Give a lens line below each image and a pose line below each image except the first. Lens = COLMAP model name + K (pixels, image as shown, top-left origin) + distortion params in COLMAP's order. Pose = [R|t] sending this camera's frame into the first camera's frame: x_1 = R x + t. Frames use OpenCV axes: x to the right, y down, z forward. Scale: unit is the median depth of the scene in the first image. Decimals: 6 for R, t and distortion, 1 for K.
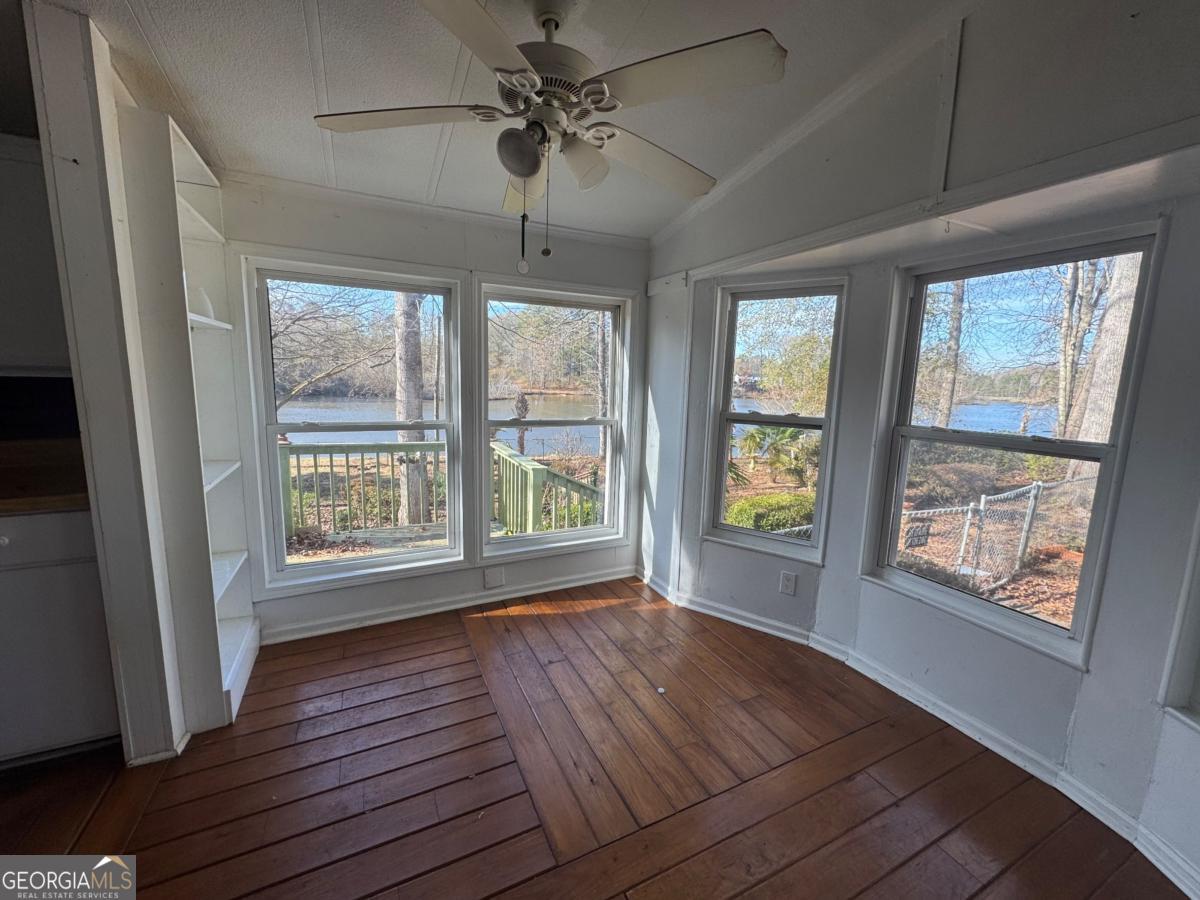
lens RADIAL K [[475.0, 0, 599.1], [0, 475.0, 448.6], [0, 0, 1]] dist [-0.007655, 0.000244]
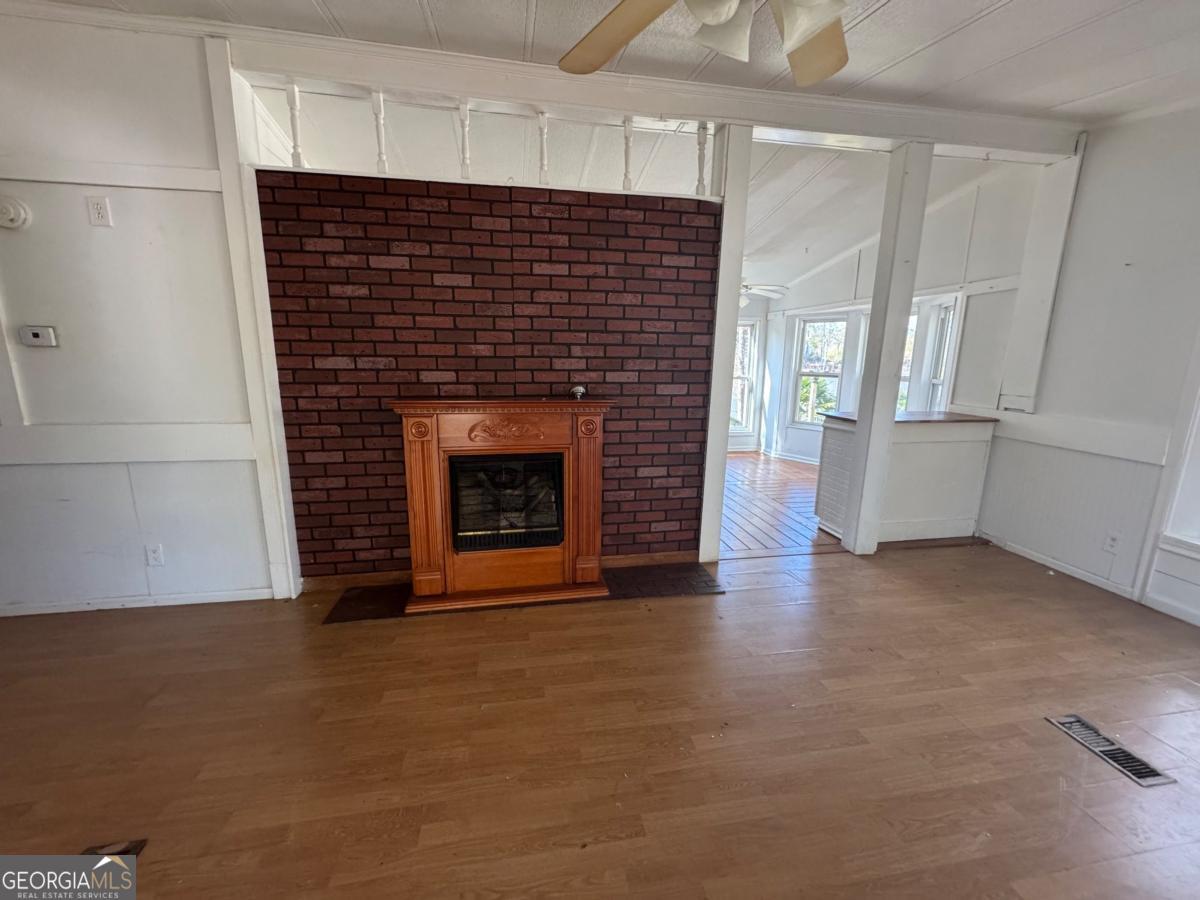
lens RADIAL K [[475.0, 0, 601.8], [0, 475.0, 447.7], [0, 0, 1]] dist [-0.007655, 0.000244]
pose [[0.963660, 0.027450, -0.265717, -0.035966], [-0.015809, 0.998823, 0.045850, 0.197505], [0.266663, -0.039983, 0.962960, -1.459243]]
